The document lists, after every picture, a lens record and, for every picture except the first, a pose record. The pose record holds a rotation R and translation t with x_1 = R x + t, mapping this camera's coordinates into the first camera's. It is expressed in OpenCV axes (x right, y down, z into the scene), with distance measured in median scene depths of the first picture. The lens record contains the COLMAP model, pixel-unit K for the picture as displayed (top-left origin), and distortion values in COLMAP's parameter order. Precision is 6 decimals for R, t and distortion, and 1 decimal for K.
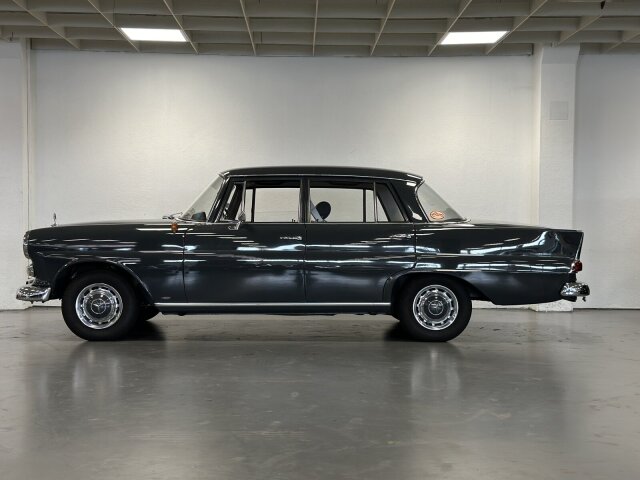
lens RADIAL K [[922.1, 0, 320.0], [0, 922.1, 240.0], [0, 0, 1]] dist [0.000920, -0.000120]
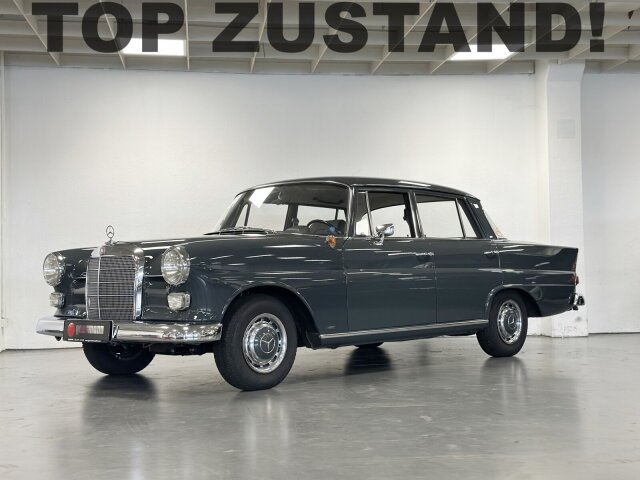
lens RADIAL K [[922.1, 0, 320.0], [0, 922.1, 240.0], [0, 0, 1]] dist [0.000920, -0.000120]
pose [[0.993654, -0.018896, 0.110878, -0.120576], [0.023045, 0.999077, -0.036258, 0.006256], [-0.110090, 0.038583, 0.993172, 0.075651]]
